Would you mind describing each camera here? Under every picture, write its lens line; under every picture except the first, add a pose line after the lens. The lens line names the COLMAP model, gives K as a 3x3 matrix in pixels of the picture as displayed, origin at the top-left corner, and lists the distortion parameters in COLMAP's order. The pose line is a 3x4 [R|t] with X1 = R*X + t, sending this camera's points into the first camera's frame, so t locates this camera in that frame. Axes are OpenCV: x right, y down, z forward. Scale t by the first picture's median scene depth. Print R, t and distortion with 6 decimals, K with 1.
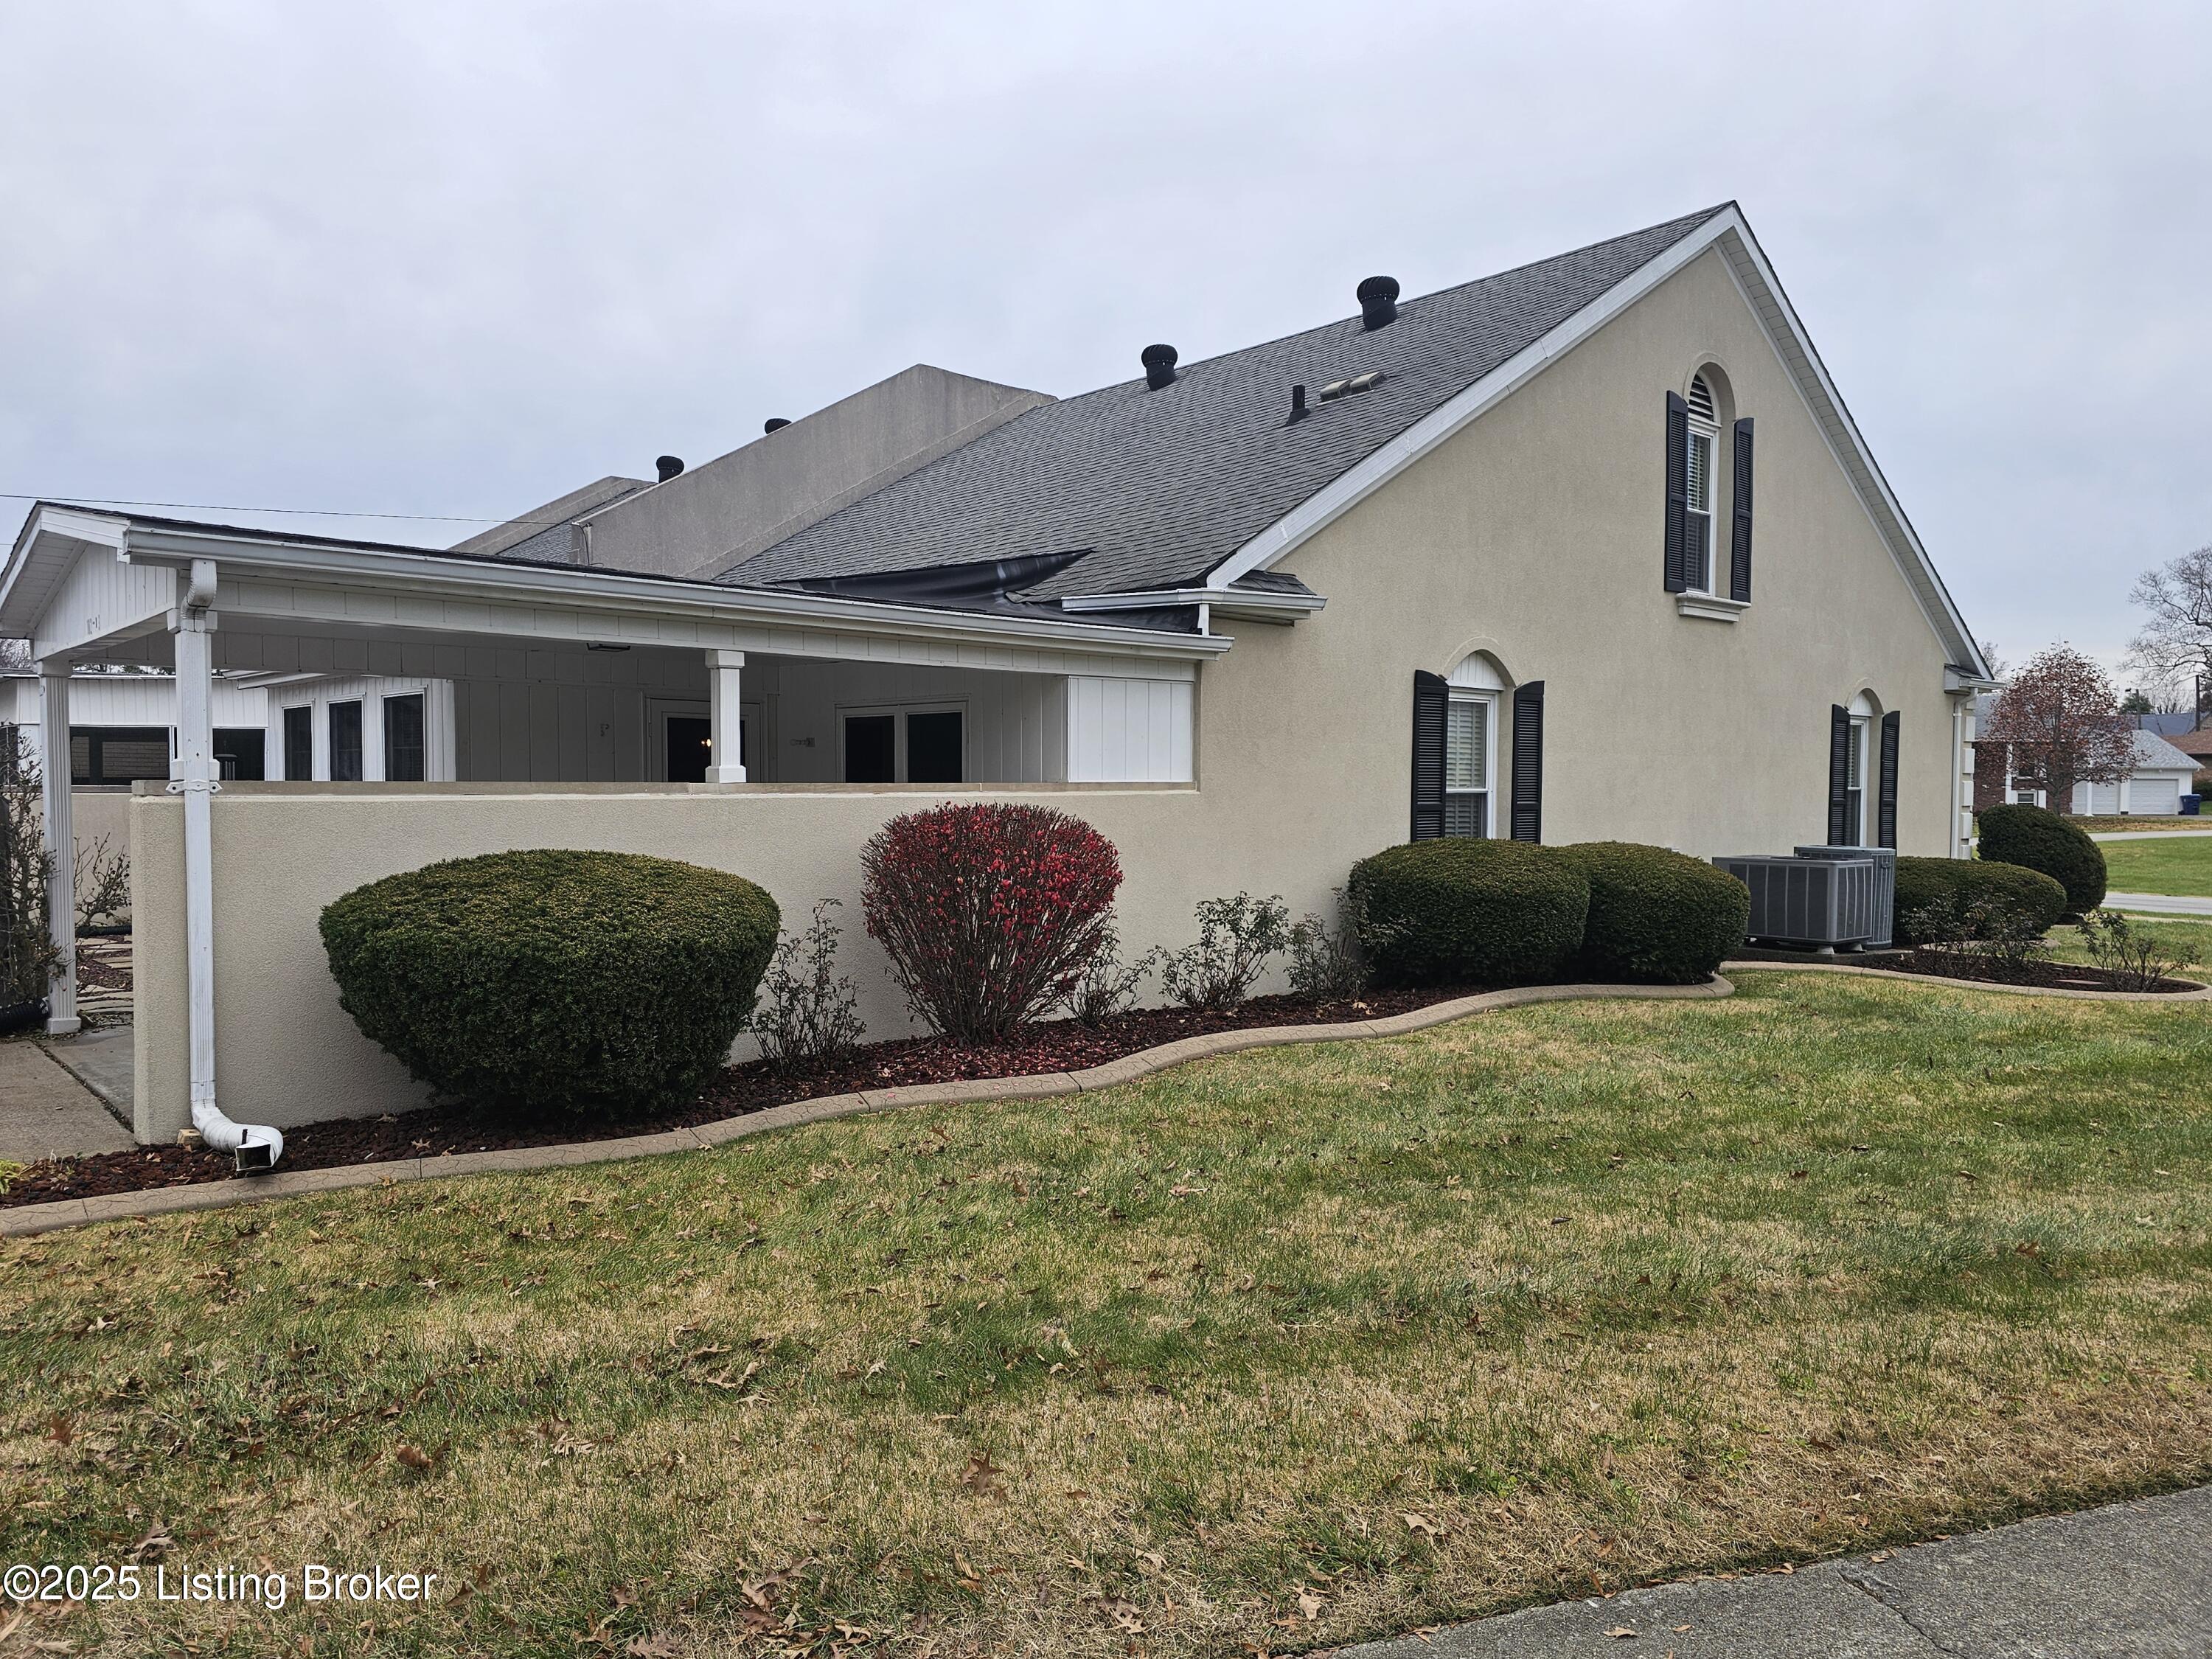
lens RADIAL K [[1489.8, 0, 1118.5], [0, 1489.8, 824.8], [0, 0, 1]] dist [0.066066, -0.062798]
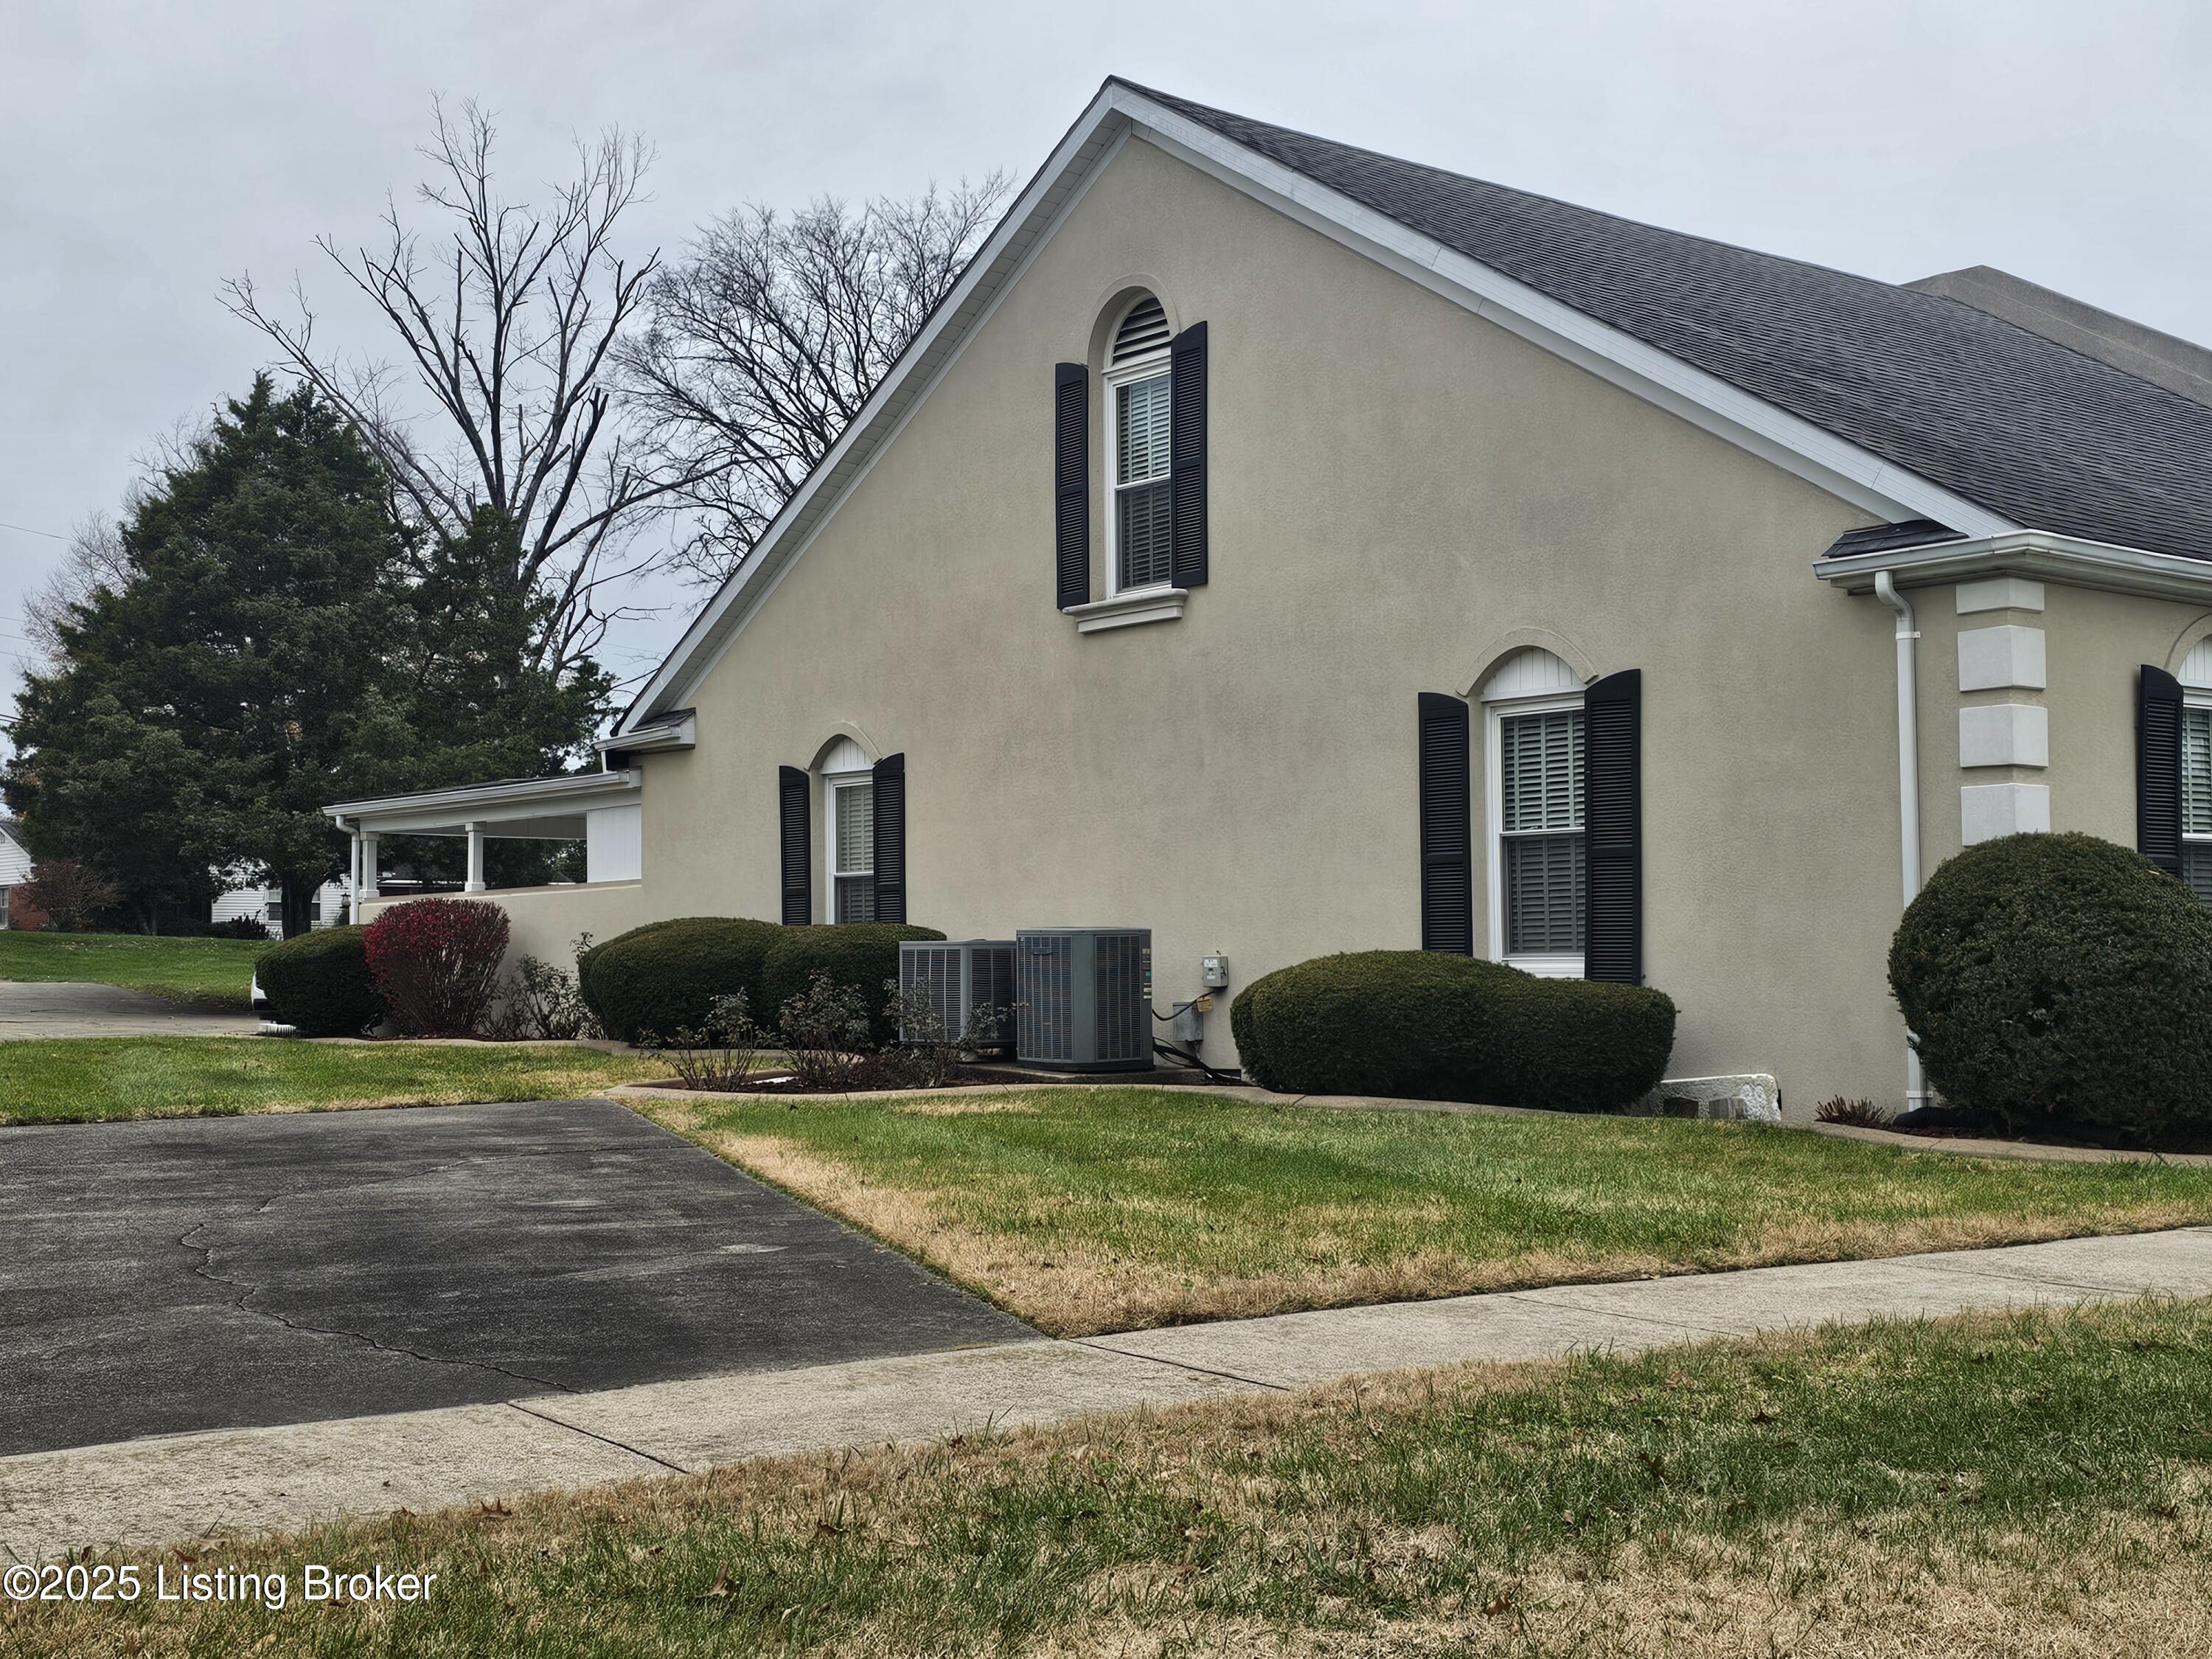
lens RADIAL K [[1489.8, 0, 1118.5], [0, 1489.8, 824.8], [0, 0, 1]] dist [0.066066, -0.062798]
pose [[0.220562, -0.084792, -0.971680, 1.169966], [-0.025374, 0.995378, -0.092620, 0.030226], [0.975043, 0.045083, 0.217391, 0.903888]]
